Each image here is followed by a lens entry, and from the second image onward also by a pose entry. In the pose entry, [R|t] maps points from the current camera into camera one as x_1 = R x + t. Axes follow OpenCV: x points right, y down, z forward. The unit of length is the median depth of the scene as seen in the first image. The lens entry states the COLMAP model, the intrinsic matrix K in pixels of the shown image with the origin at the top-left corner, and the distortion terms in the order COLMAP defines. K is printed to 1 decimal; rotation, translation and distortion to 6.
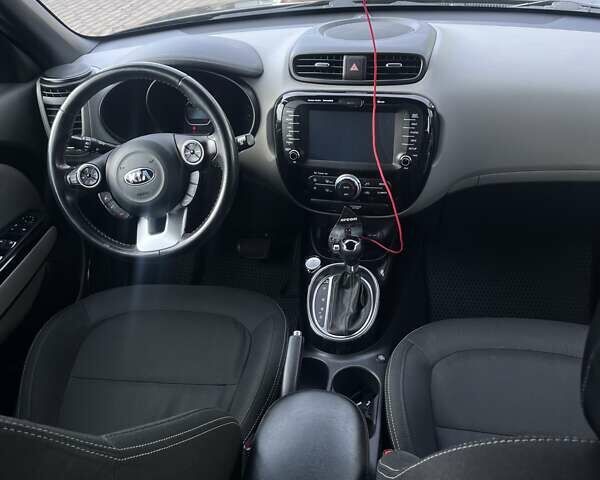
lens RADIAL K [[604.6, 0, 300.0], [0, 604.6, 240.0], [0, 0, 1]] dist [0.046648, -0.006032]
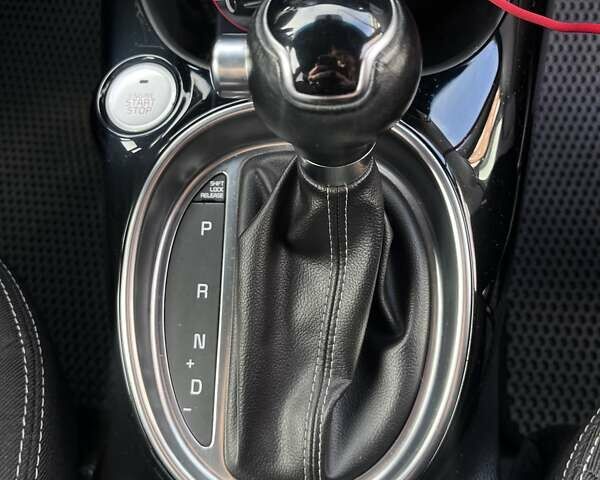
lens RADIAL K [[604.6, 0, 300.0], [0, 604.6, 240.0], [0, 0, 1]] dist [0.046648, -0.006032]
pose [[0.995175, -0.084679, 0.049564, 0.063596], [0.046628, 0.852614, 0.520457, -0.024902], [-0.086331, -0.515635, 0.852448, 0.825218]]
